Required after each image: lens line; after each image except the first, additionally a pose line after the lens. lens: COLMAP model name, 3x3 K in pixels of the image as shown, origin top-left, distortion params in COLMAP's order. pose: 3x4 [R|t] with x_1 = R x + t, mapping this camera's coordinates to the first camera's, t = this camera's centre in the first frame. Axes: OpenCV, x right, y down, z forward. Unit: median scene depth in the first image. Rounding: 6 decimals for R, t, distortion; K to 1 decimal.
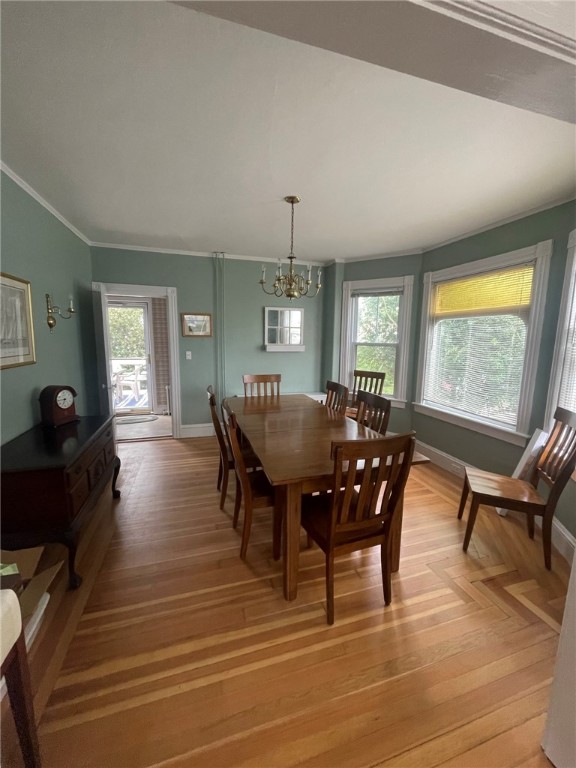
lens RADIAL K [[306.6, 0, 288.0], [0, 306.6, 384.0], [0, 0, 1]] dist [0.001309, 0.000072]
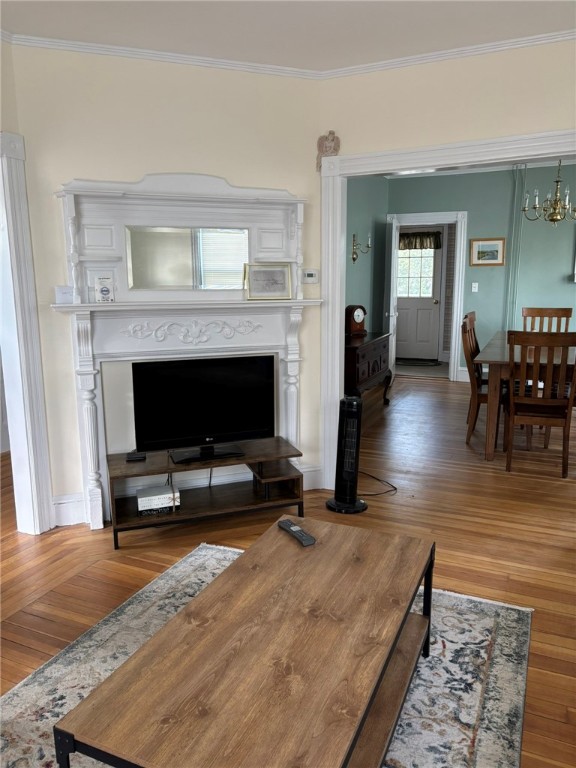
lens RADIAL K [[577.1, 0, 288.0], [0, 577.1, 384.0], [0, 0, 1]] dist [0.042002, -0.048239]
pose [[0.744090, 0.107290, -0.659408, 0.501986], [-0.080510, 0.994228, 0.070917, 0.133597], [0.663210, 0.000321, 0.748433, -0.743287]]
